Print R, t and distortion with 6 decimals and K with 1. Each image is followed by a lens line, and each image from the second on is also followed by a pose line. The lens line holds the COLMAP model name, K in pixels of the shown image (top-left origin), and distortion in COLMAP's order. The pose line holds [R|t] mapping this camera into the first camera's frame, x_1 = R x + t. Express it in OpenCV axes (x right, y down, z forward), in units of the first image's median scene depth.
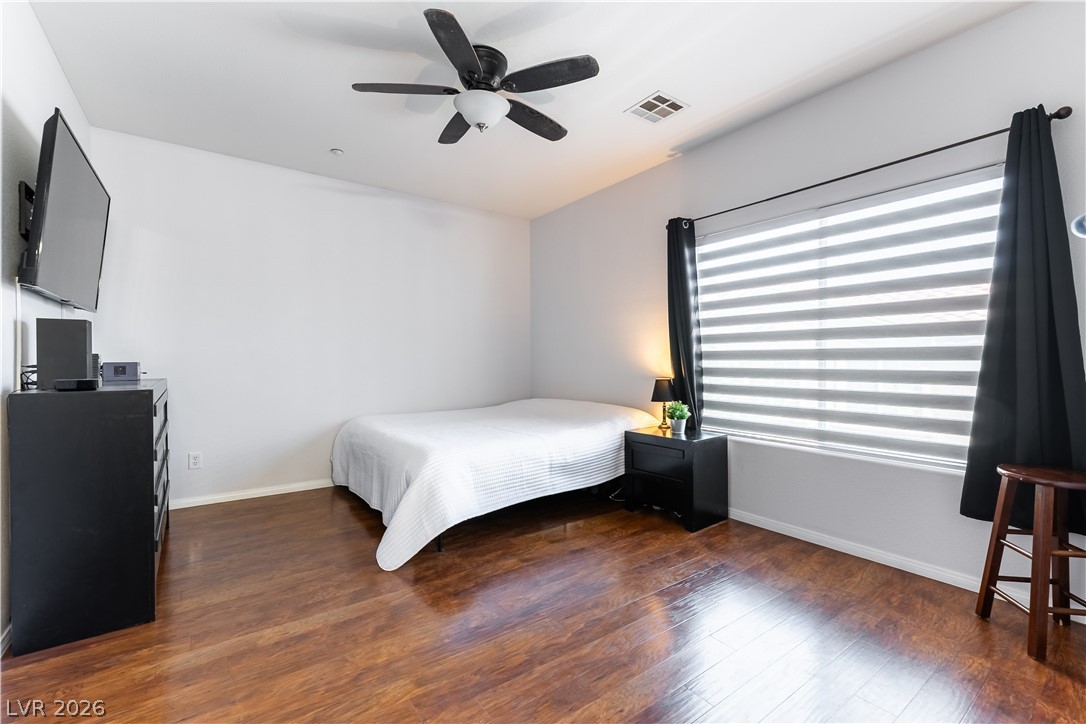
lens RADIAL K [[476.3, 0, 534.0], [0, 476.3, 367.9], [0, 0, 1]] dist [-0.006299, 0.002628]
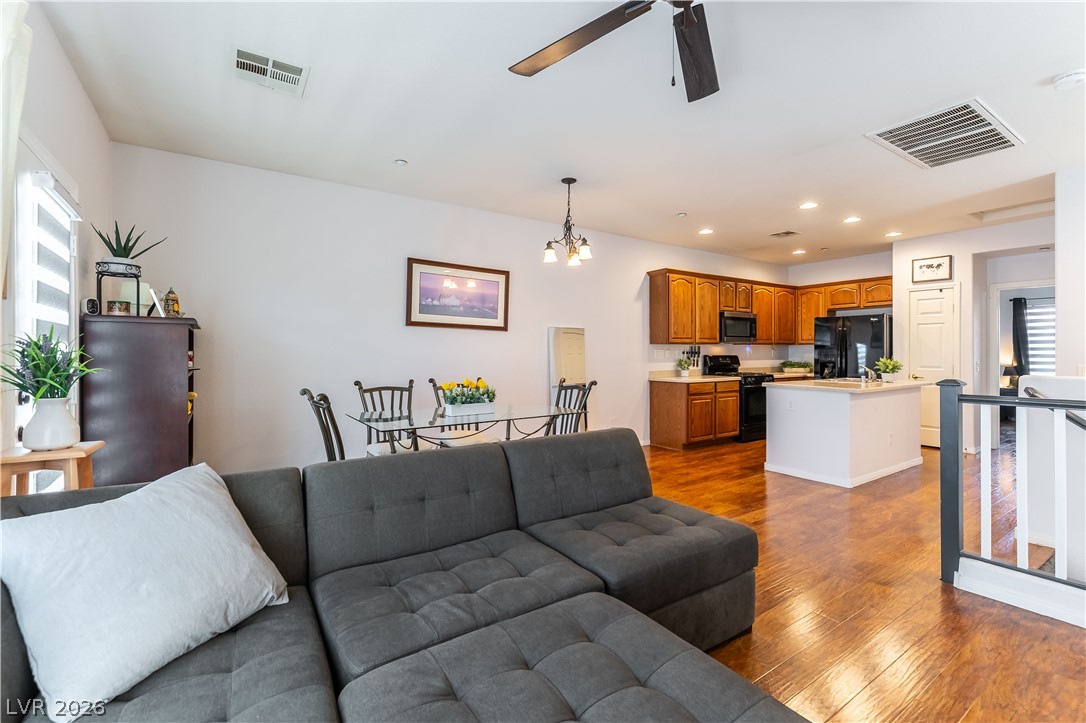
lens RADIAL K [[476.3, 0, 544.1], [0, 476.3, 358.5], [0, 0, 1]] dist [-0.006299, 0.002628]
pose [[0.999305, -0.002043, -0.037223, -2.409094], [0.001975, 0.999996, -0.001856, -0.016143], [0.037226, 0.001781, 0.999305, -1.765447]]
